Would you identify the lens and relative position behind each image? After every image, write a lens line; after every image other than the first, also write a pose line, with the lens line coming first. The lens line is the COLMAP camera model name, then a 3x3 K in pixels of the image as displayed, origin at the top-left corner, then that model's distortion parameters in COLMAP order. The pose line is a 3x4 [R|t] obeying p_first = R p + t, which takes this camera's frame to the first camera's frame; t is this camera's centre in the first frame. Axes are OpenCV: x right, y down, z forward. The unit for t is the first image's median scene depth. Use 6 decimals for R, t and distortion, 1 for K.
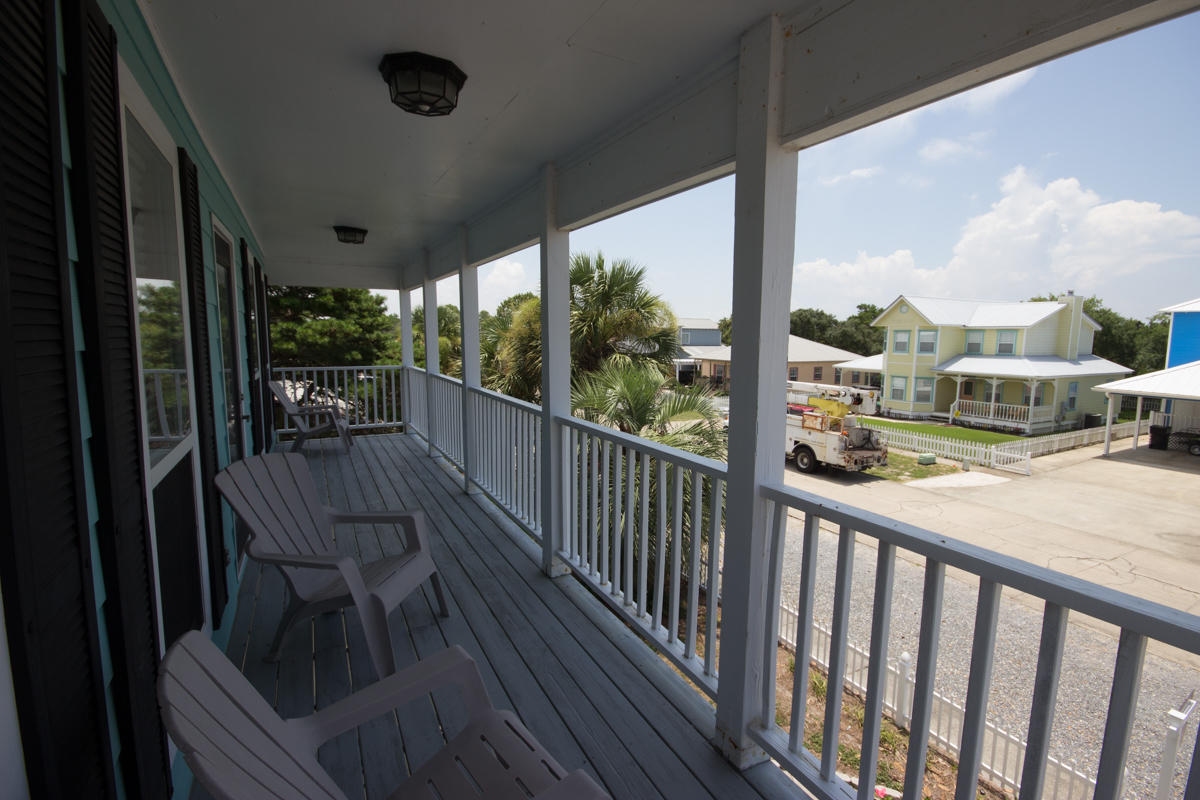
lens RADIAL K [[555.9, 0, 600.0], [0, 555.9, 400.0], [0, 0, 1]] dist [-0.002582, -0.000857]
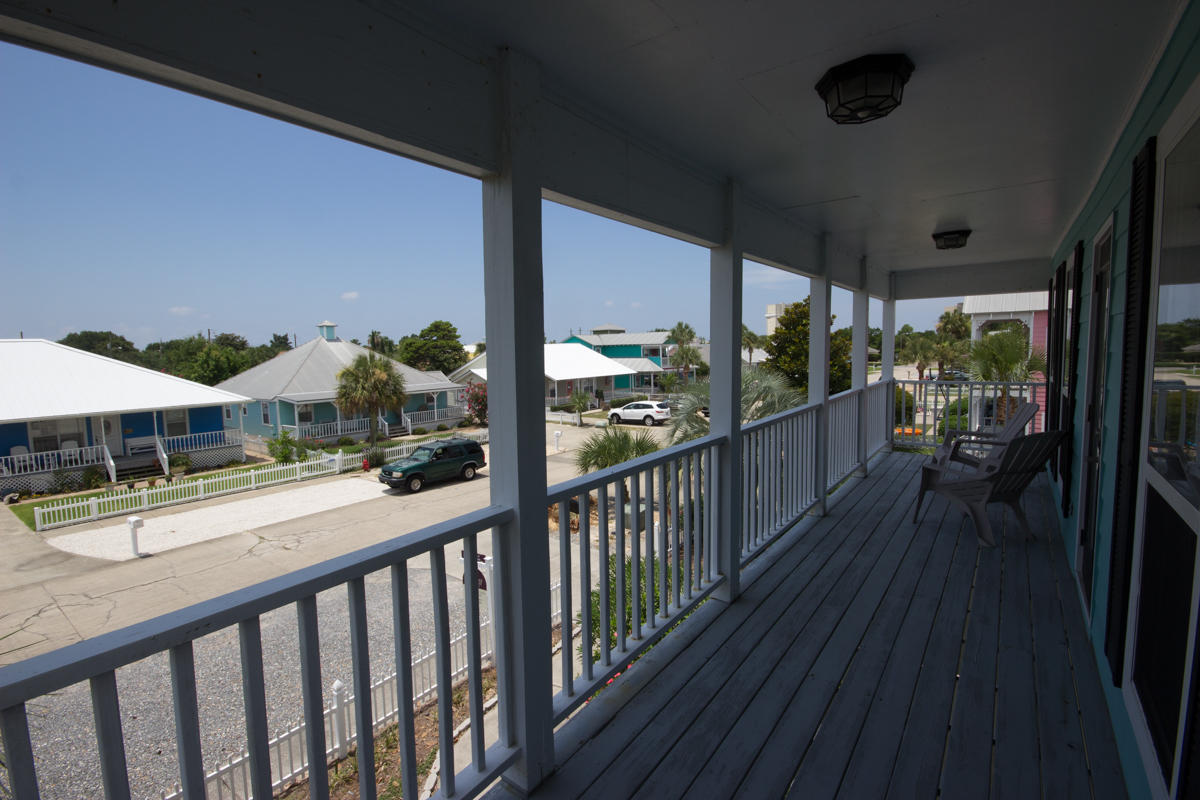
lens RADIAL K [[555.9, 0, 600.0], [0, 555.9, 400.0], [0, 0, 1]] dist [-0.002582, -0.000857]
pose [[-0.440147, -0.080603, 0.894301, -0.685831], [0.121920, 0.981375, 0.148456, -0.166298], [-0.889610, 0.174376, -0.422122, 1.286087]]
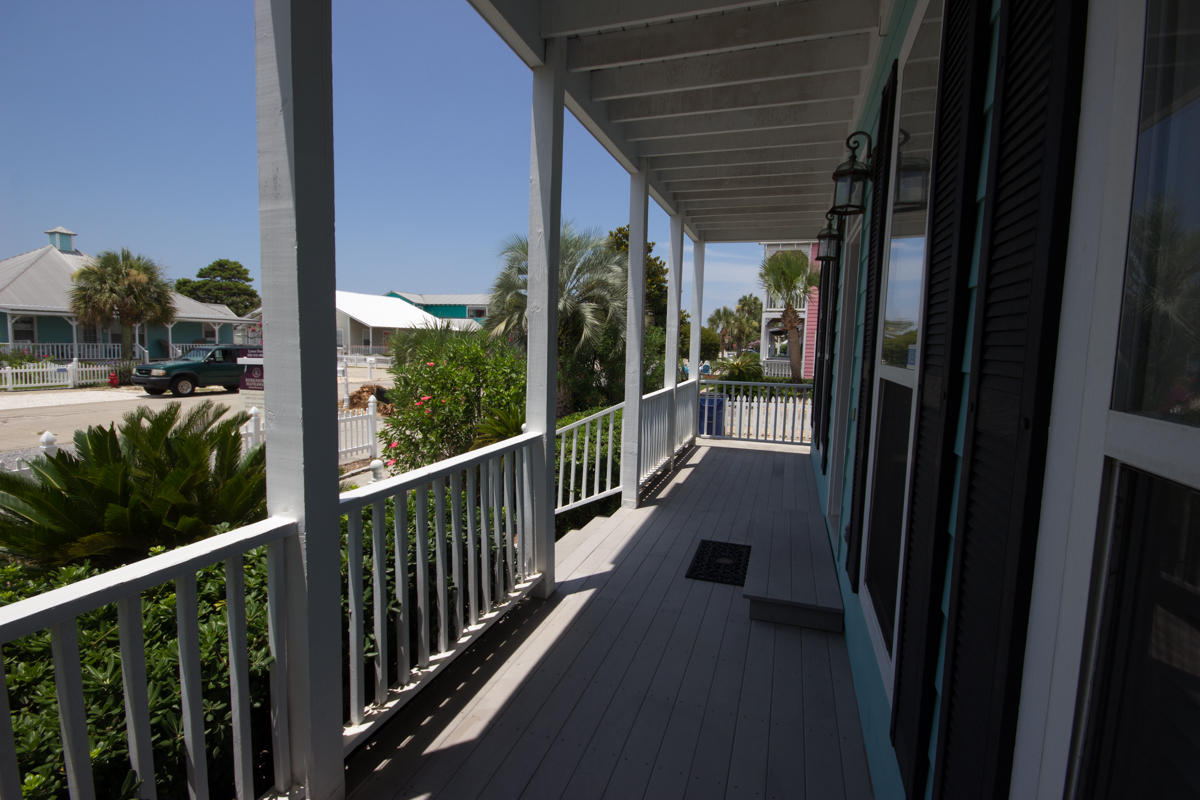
lens RADIAL K [[555.9, 0, 600.0], [0, 555.9, 400.0], [0, 0, 1]] dist [-0.002582, -0.000857]
pose [[-0.689960, -0.117682, 0.714217, -0.685845], [0.041422, 0.978660, 0.201270, -0.094948], [-0.722661, 0.168452, -0.670362, 1.291549]]
